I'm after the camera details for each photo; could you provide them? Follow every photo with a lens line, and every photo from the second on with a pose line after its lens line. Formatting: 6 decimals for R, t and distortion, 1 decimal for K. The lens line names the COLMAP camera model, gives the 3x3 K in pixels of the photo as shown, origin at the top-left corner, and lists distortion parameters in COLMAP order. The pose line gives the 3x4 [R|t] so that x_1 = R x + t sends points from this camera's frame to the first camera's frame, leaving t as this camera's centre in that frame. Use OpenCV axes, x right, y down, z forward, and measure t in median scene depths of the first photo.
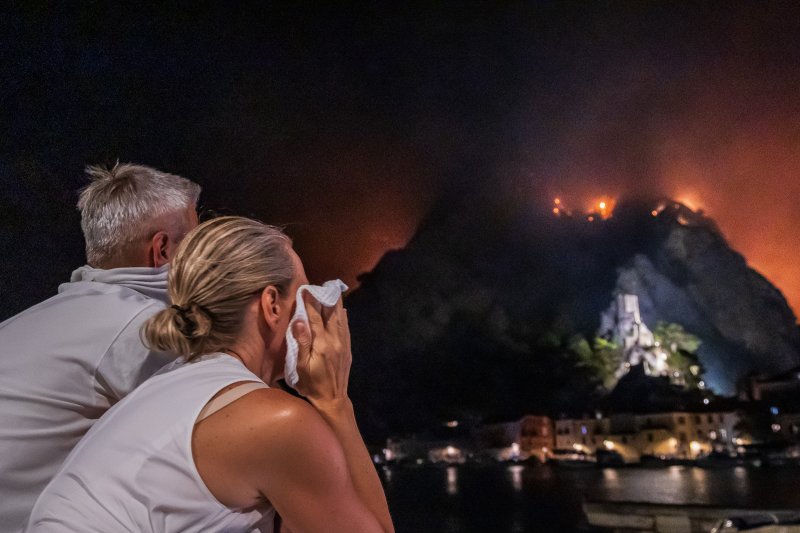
lens RADIAL K [[637.5, 0, 402.8], [0, 637.5, 326.7], [0, 0, 1]] dist [-0.007527, 0.000303]
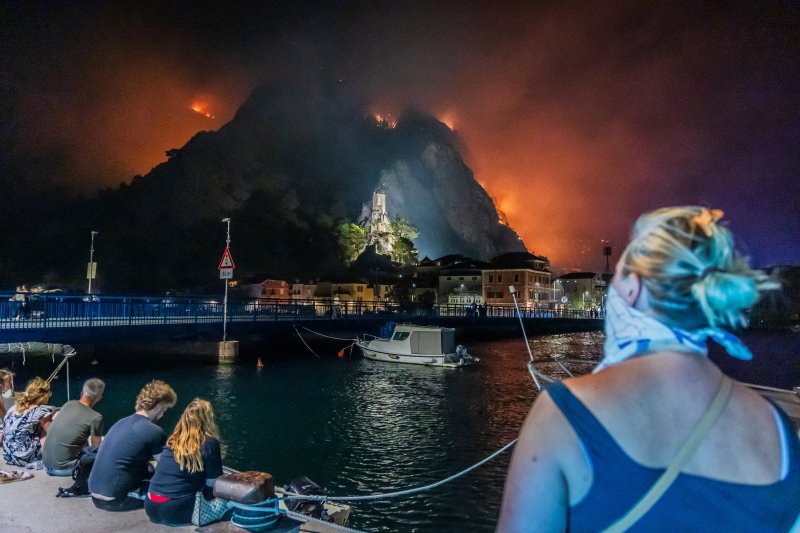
lens RADIAL K [[531.0, 0, 405.1], [0, 531.0, 267.5], [0, 0, 1]] dist [0.004637, 0.002709]
pose [[0.950314, 0.056019, 0.306211, 0.082025], [-0.093075, 0.989809, 0.107776, -0.021972], [-0.297052, -0.130922, 0.945843, -0.093805]]
